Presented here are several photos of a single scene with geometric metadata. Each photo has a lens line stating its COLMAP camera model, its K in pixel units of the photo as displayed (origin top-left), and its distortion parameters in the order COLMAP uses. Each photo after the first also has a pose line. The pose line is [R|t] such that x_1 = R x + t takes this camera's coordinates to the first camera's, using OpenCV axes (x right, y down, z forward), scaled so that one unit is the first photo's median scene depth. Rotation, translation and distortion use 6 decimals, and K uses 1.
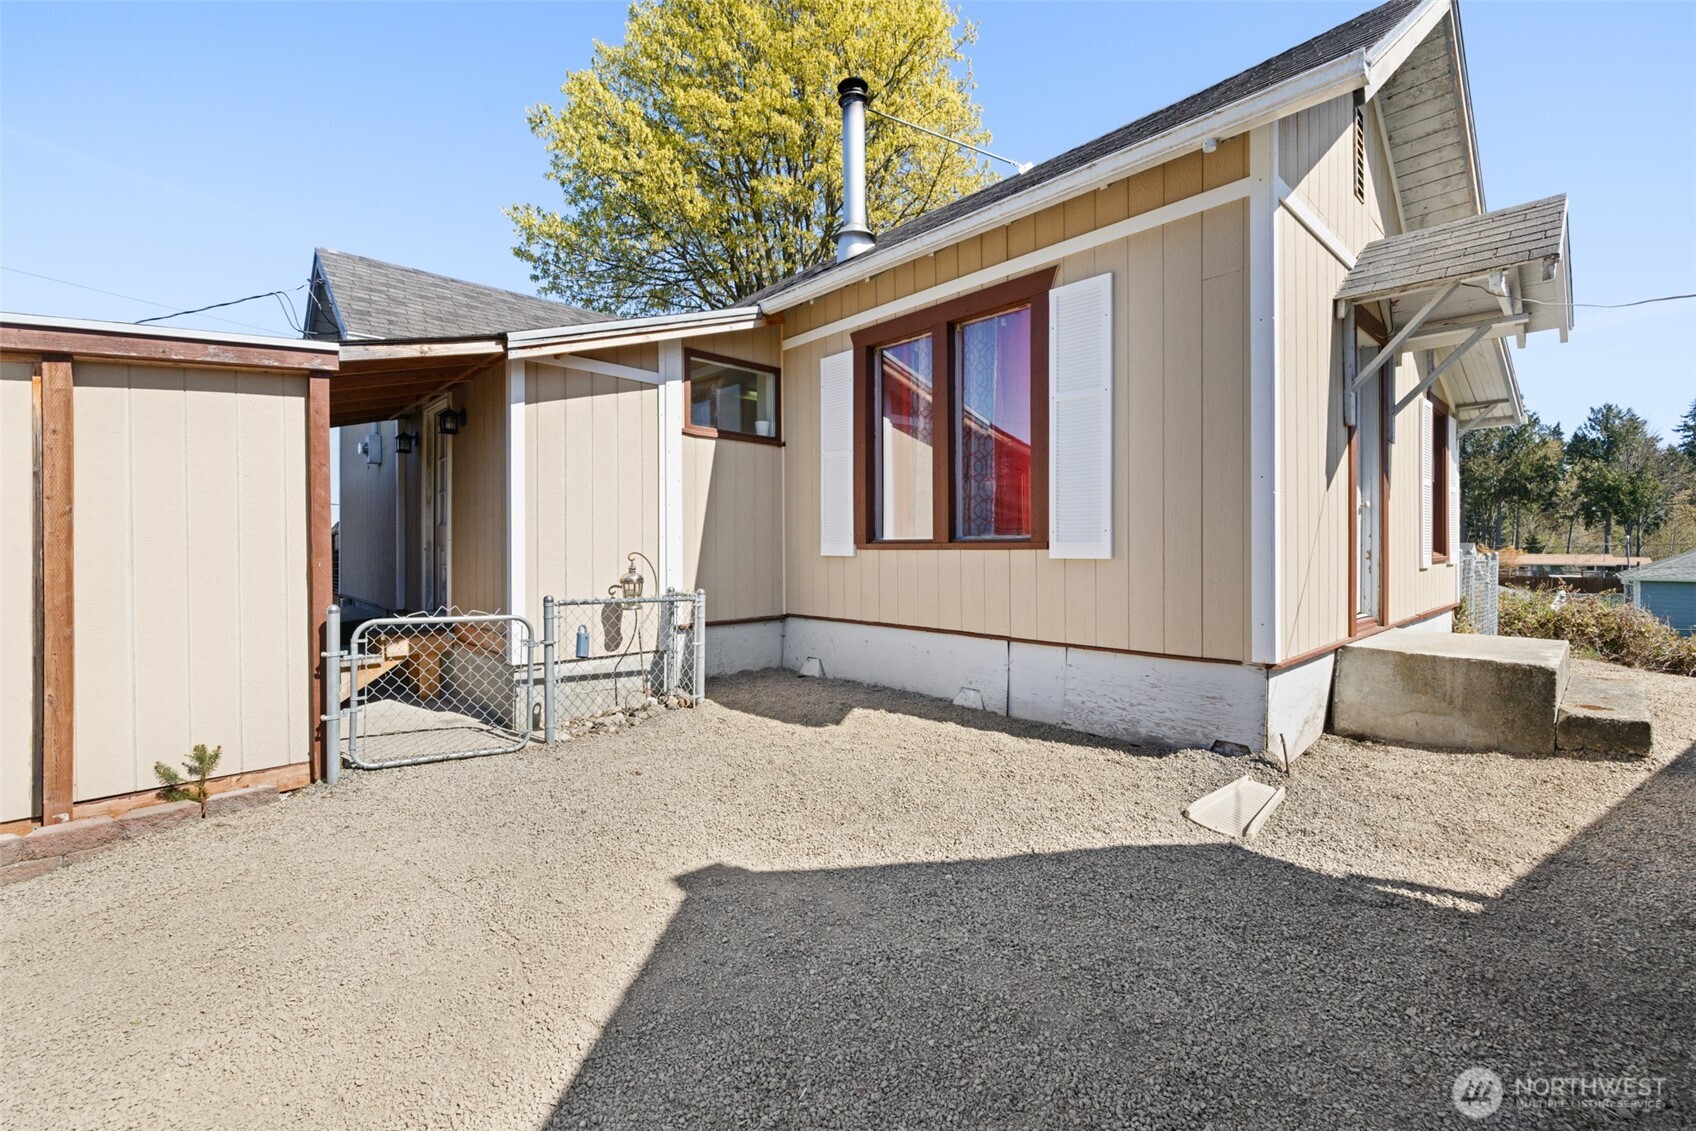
lens RADIAL K [[722.4, 0, 832.2], [0, 722.4, 550.7], [0, 0, 1]] dist [0.000312, 0.000399]
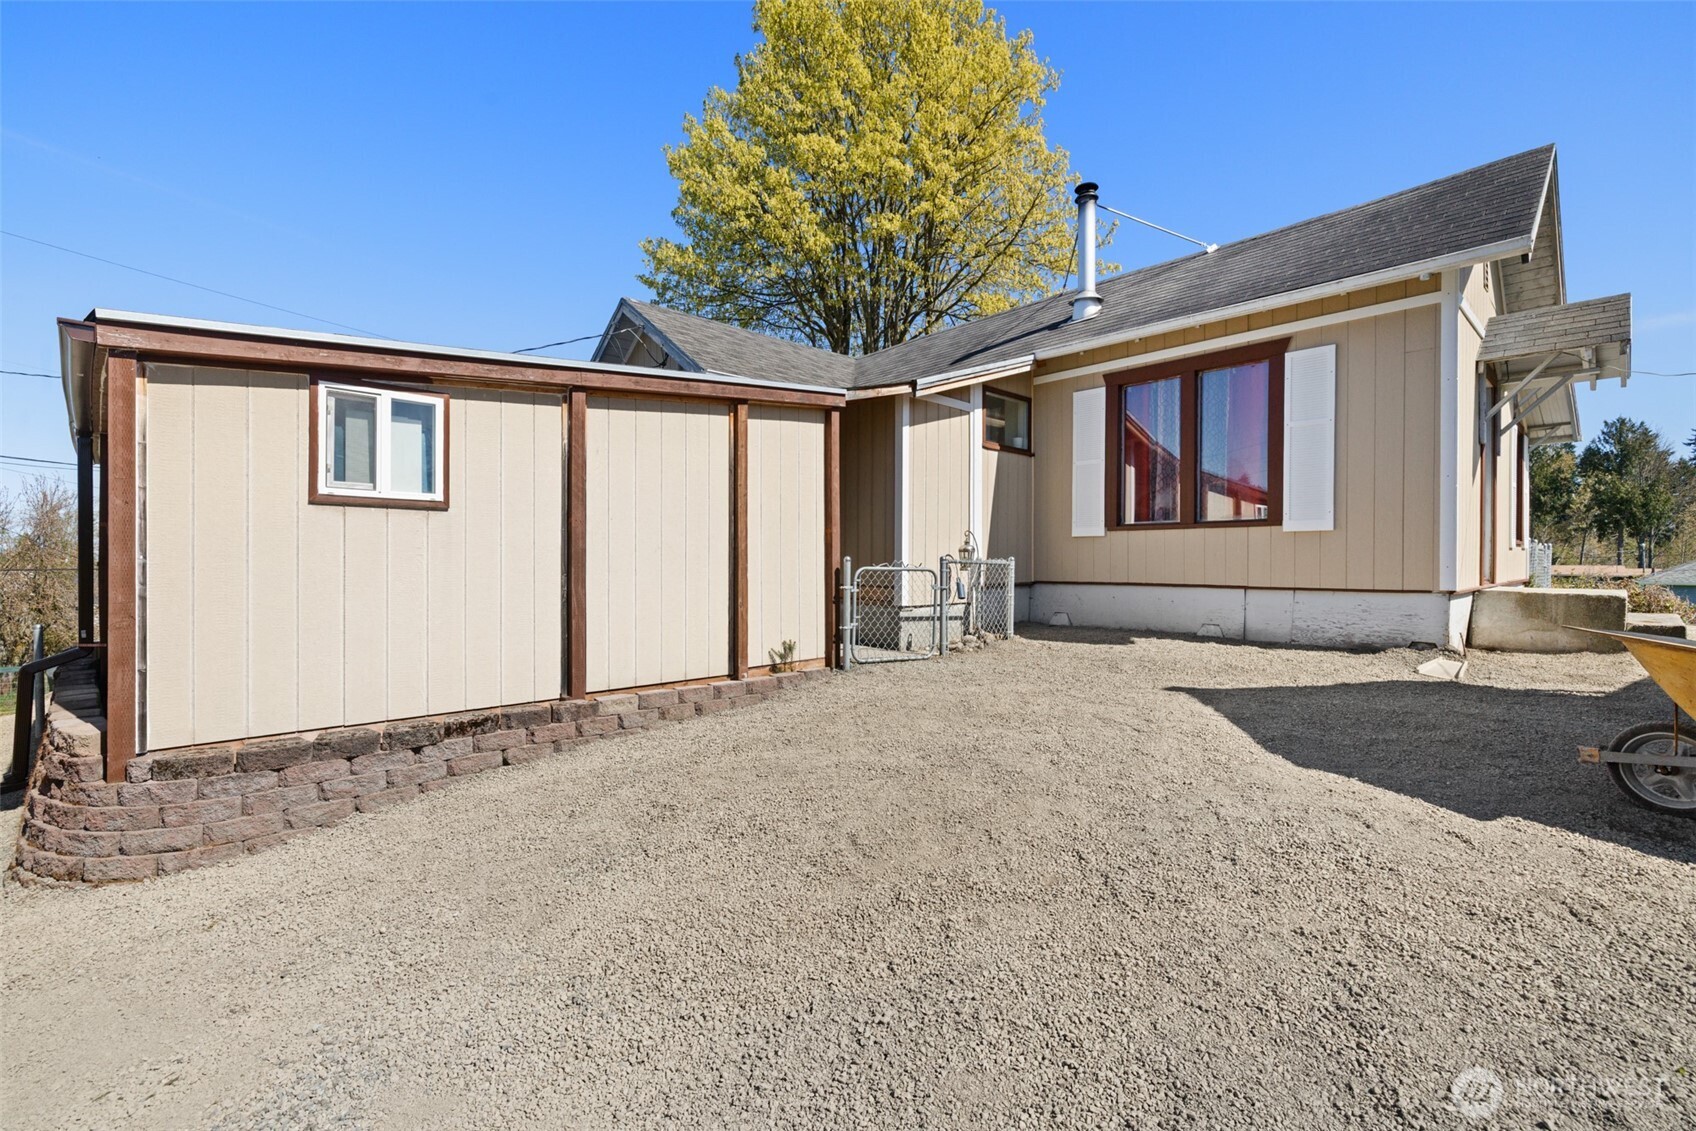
lens RADIAL K [[729.2, 0, 839.4], [0, 729.2, 564.3], [0, 0, 1]] dist [0.003810, 0.000132]
pose [[0.999981, 0.003523, 0.004993, -0.556434], [-0.003538, 0.999989, 0.002989, 0.068405], [-0.004983, -0.003006, 0.999983, -0.455733]]
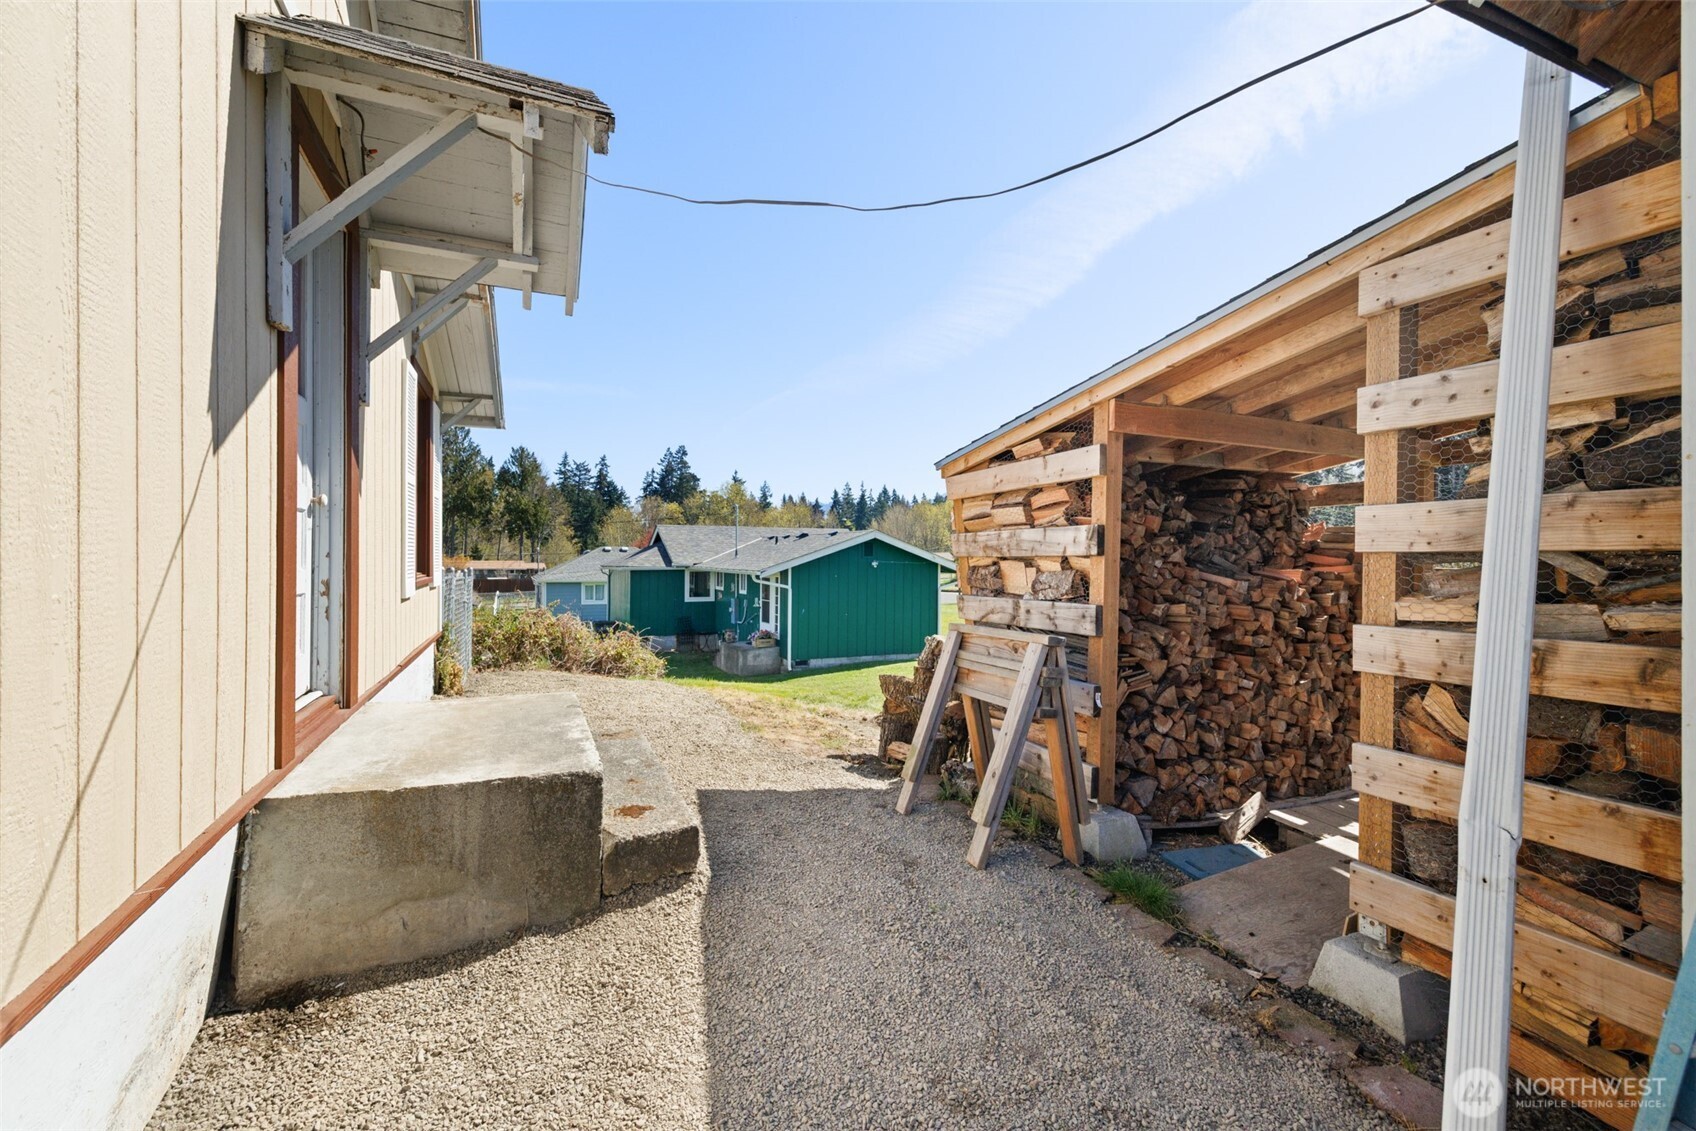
lens RADIAL K [[718.2, 0, 836.9], [0, 718.2, 557.9], [0, 0, 1]] dist [0.001294, -0.000105]
pose [[0.326744, 0.003068, 0.945108, 0.346845], [-0.005483, 0.999984, -0.001351, -0.020536], [-0.945097, -0.004741, 0.326755, 0.443341]]
